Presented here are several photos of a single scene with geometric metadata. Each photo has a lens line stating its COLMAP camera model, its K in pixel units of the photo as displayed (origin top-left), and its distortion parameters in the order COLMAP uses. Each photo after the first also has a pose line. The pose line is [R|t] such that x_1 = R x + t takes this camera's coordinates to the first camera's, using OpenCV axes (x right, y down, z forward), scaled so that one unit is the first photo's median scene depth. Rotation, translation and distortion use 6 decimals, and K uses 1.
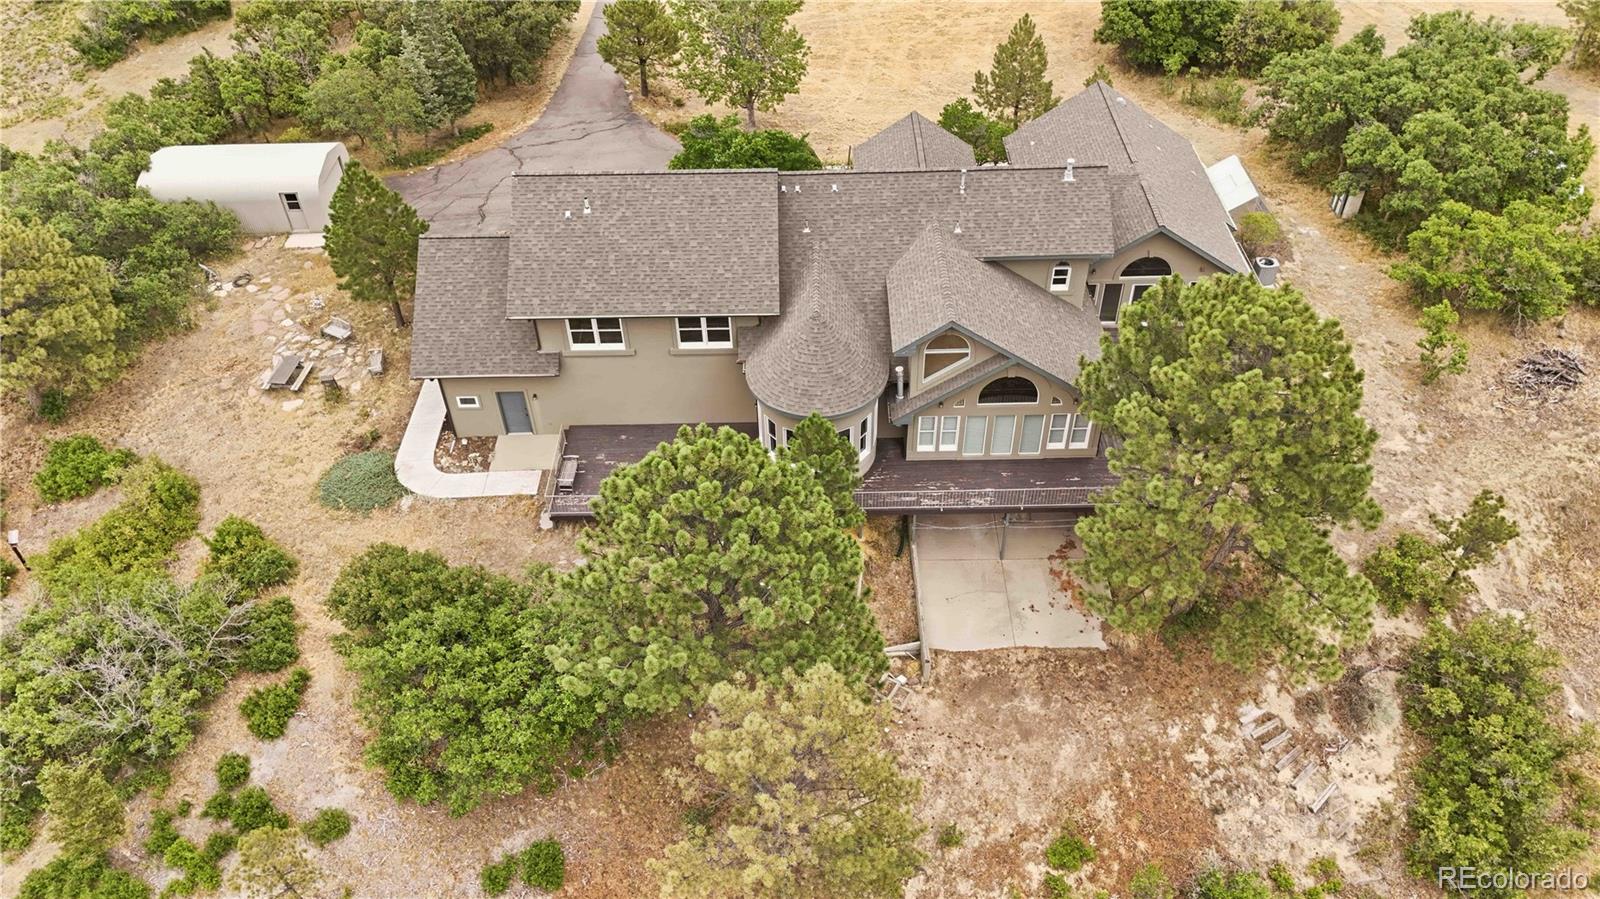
lens RADIAL K [[1182.6, 0, 804.9], [0, 1182.6, 452.7], [0, 0, 1]] dist [0.086146, -0.092710]
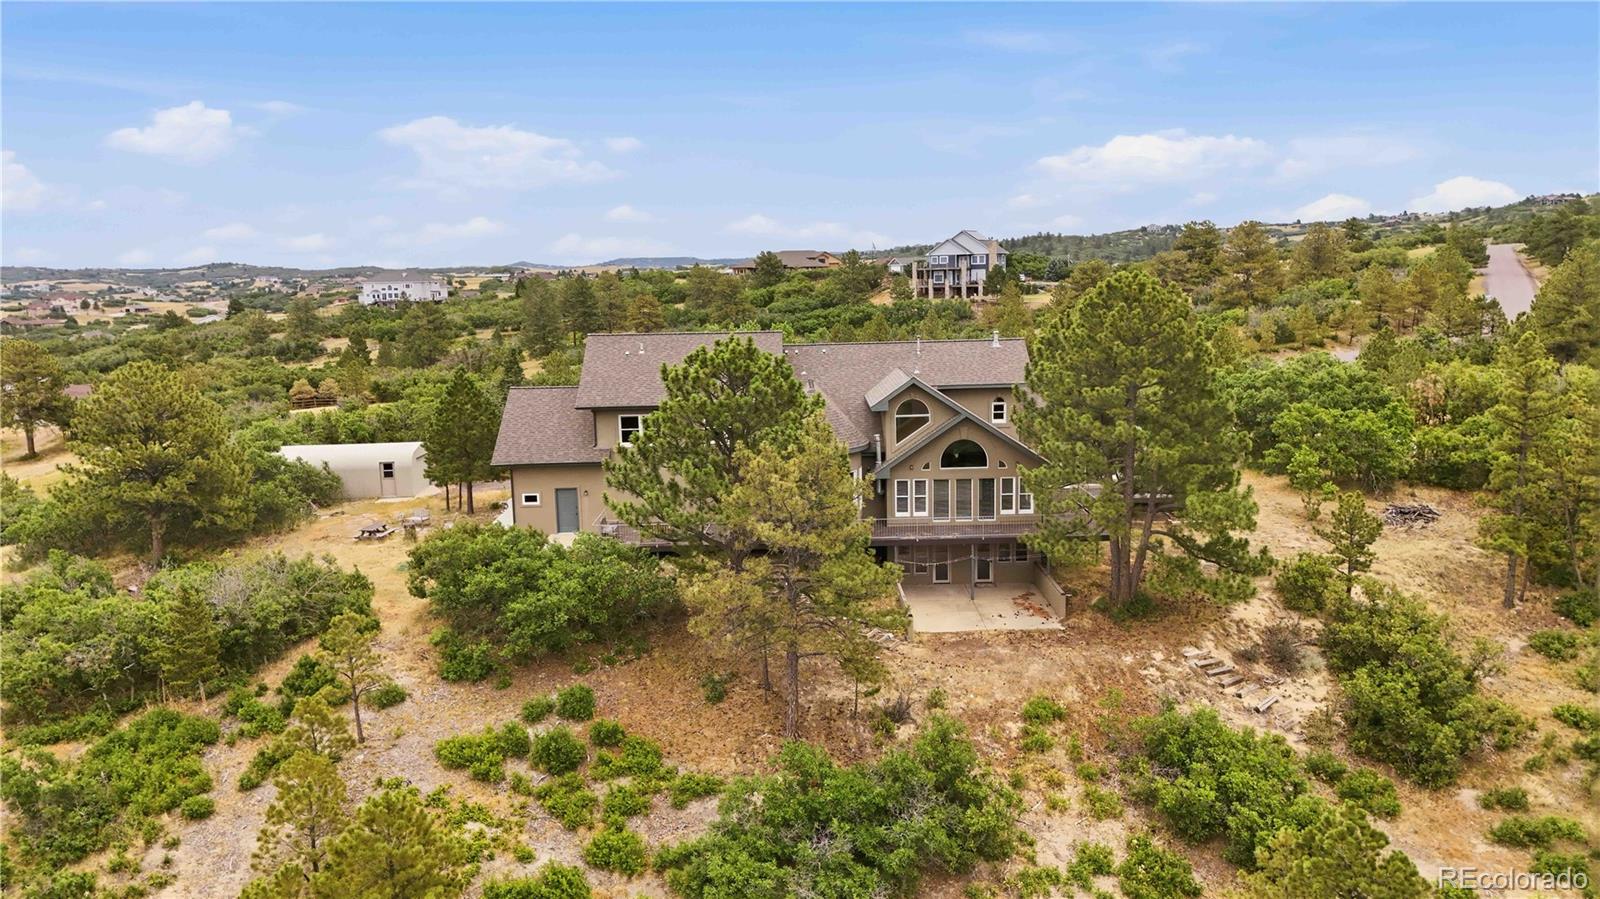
lens RADIAL K [[1182.6, 0, 804.9], [0, 1182.6, 452.7], [0, 0, 1]] dist [0.086146, -0.092710]
pose [[0.999940, -0.006652, 0.008699, -0.009737], [0.010335, 0.835941, -0.548722, 0.661336], [-0.003622, 0.548779, 0.835960, -0.063416]]
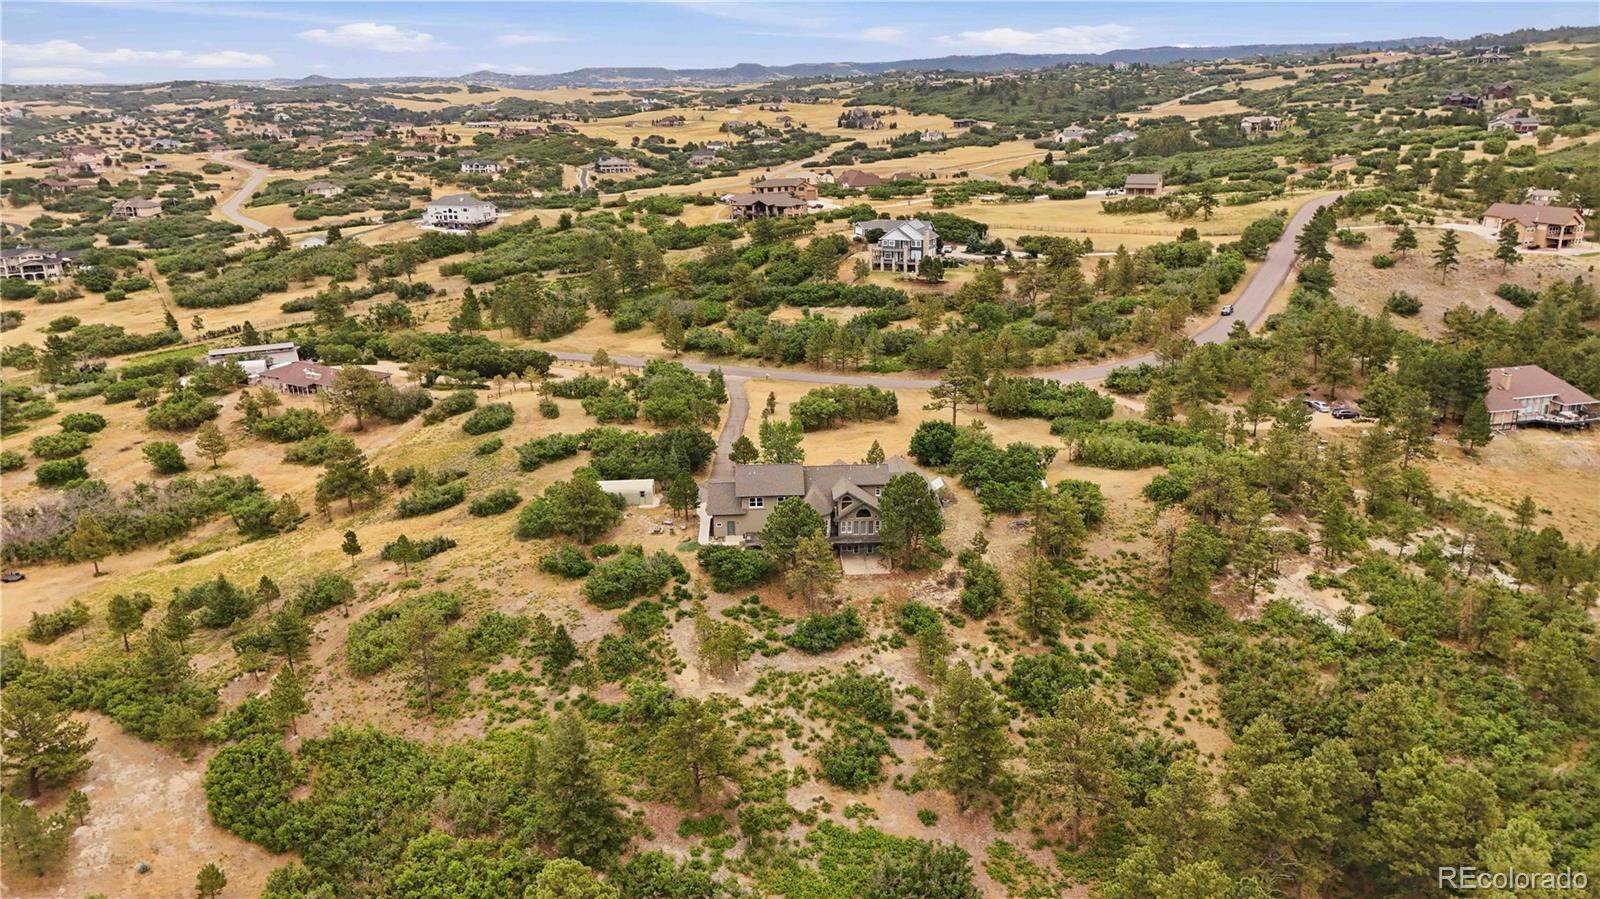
lens RADIAL K [[1182.6, 0, 804.9], [0, 1182.6, 452.7], [0, 0, 1]] dist [0.086146, -0.092710]
pose [[0.999451, -0.004631, 0.032795, -0.151615], [0.017831, 0.909671, -0.414946, 1.415762], [-0.027911, 0.415303, 0.909255, -2.689115]]
